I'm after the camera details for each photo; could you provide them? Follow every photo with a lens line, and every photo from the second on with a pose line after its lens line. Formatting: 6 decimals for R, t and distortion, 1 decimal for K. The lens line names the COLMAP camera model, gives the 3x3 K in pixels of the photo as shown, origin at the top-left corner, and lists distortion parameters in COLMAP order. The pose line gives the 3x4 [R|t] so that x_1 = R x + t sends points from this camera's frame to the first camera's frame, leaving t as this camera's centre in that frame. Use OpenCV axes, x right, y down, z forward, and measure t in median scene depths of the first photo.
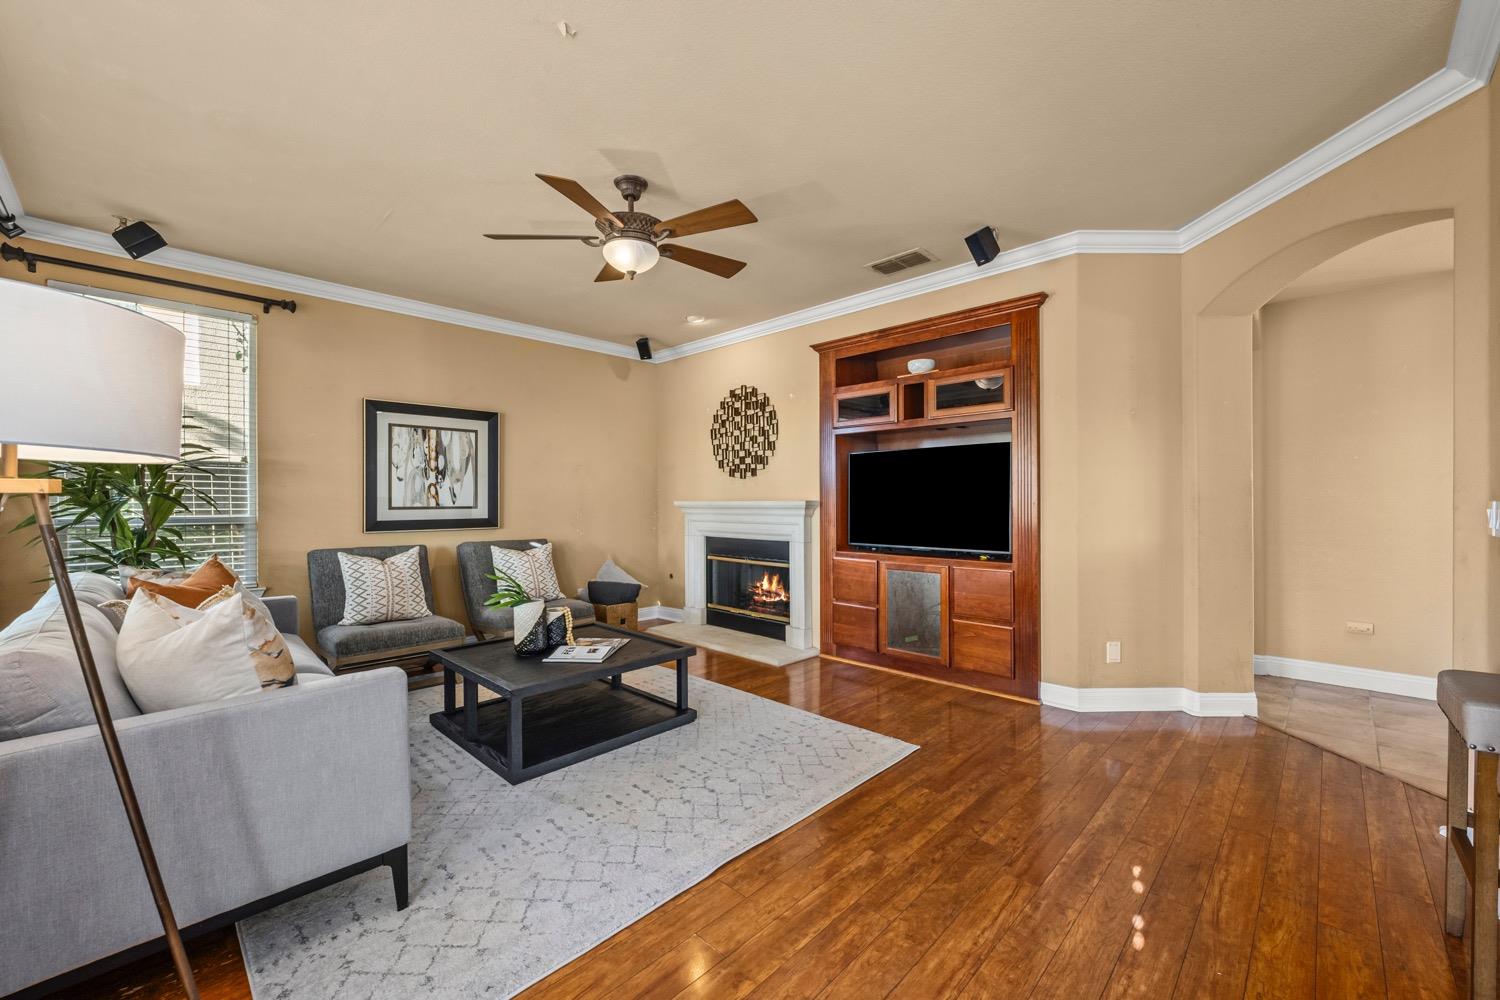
lens RADIAL K [[600.6, 0, 750.1], [0, 600.6, 504.1], [0, 0, 1]] dist [0.002039, -0.000003]
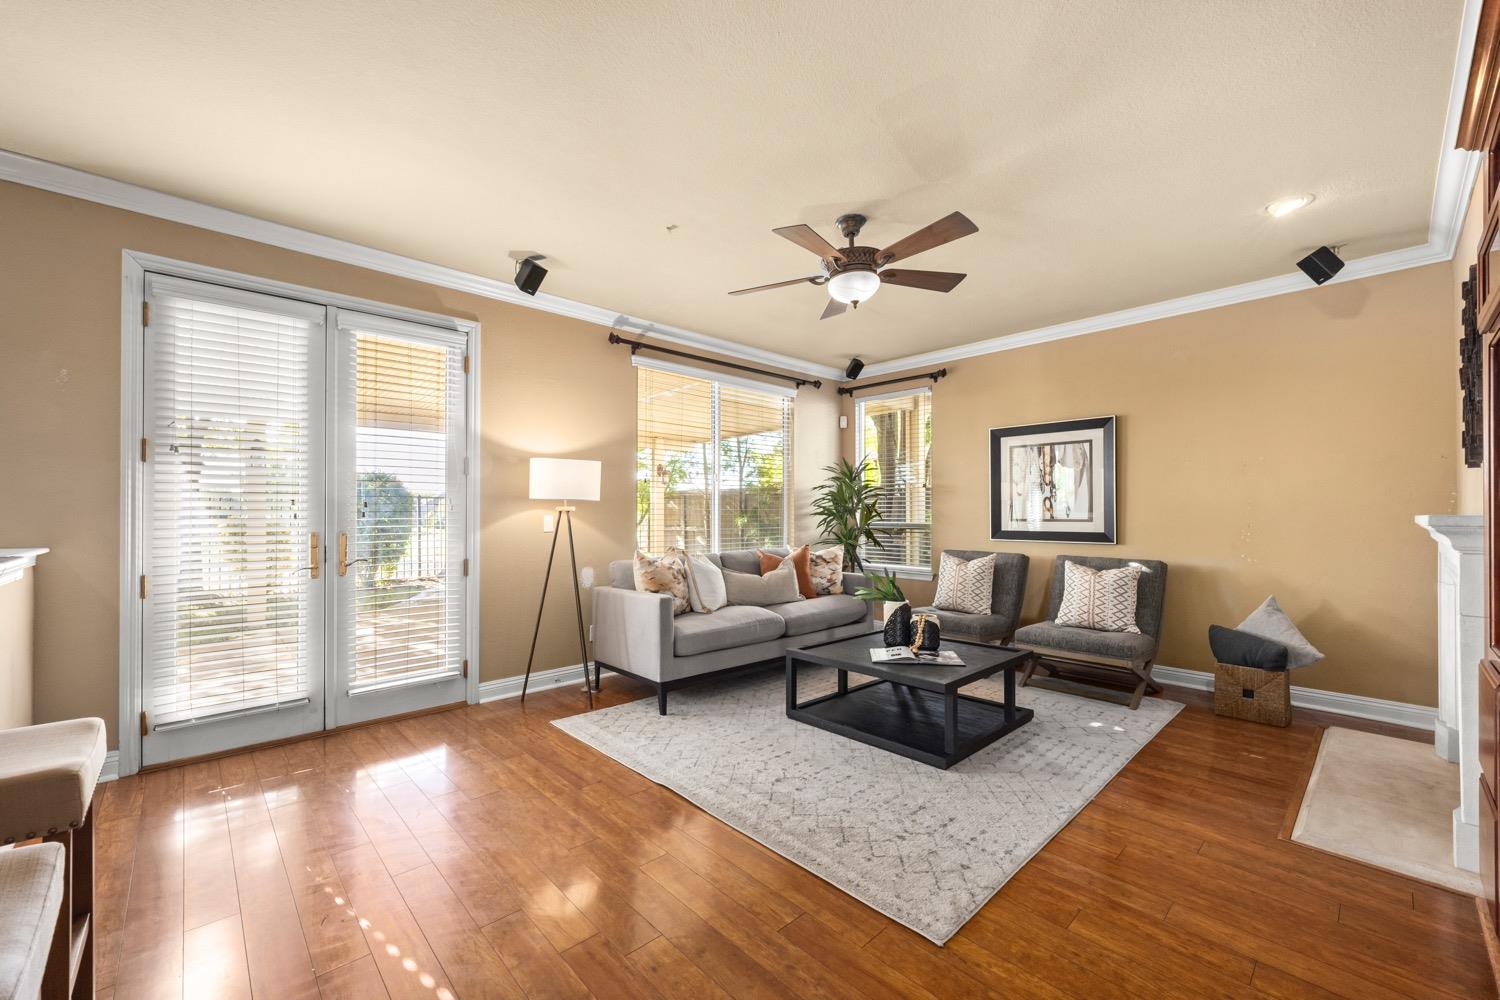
lens RADIAL K [[600.6, 0, 750.9], [0, 600.6, 505.1], [0, 0, 1]] dist [0.002039, -0.000003]
pose [[-0.047946, -0.013357, -0.998761, 0.567223], [-0.008352, 0.999881, -0.012971, -0.002309], [0.998815, 0.007719, -0.048052, 0.552933]]
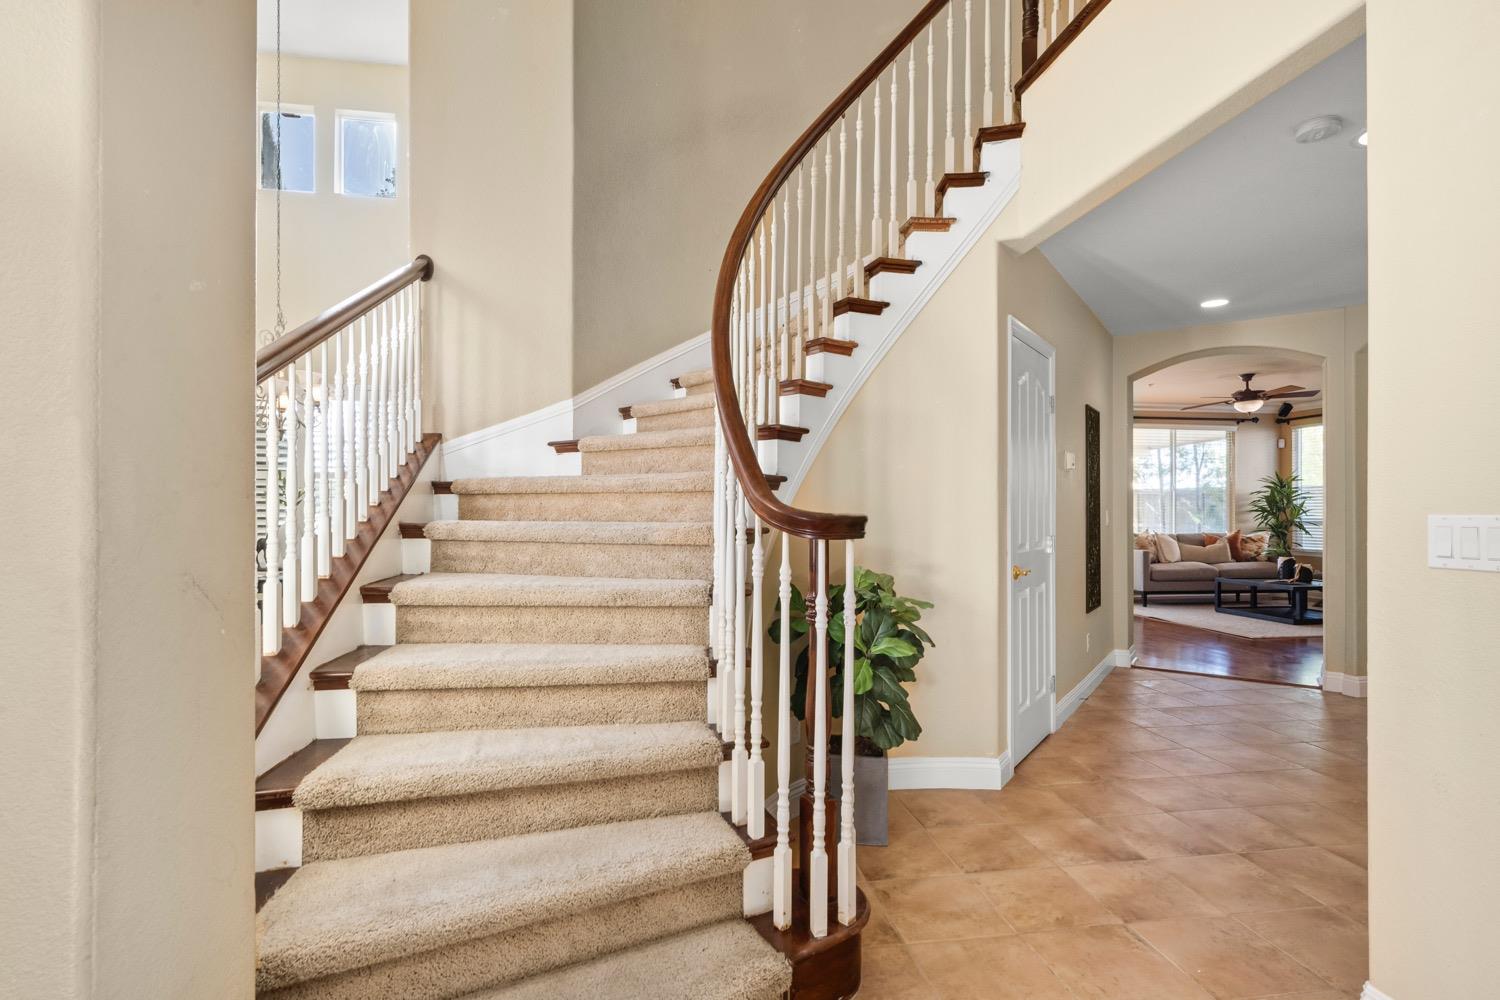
lens RADIAL K [[722.6, 0, 747.3], [0, 722.6, 509.4], [0, 0, 1]] dist [0.001479, 0.000127]
pose [[-0.591500, -0.001967, -0.806303, 2.029789], [-0.007388, 0.999968, 0.002980, -0.001265], [0.806271, 0.007719, -0.591496, 0.693407]]
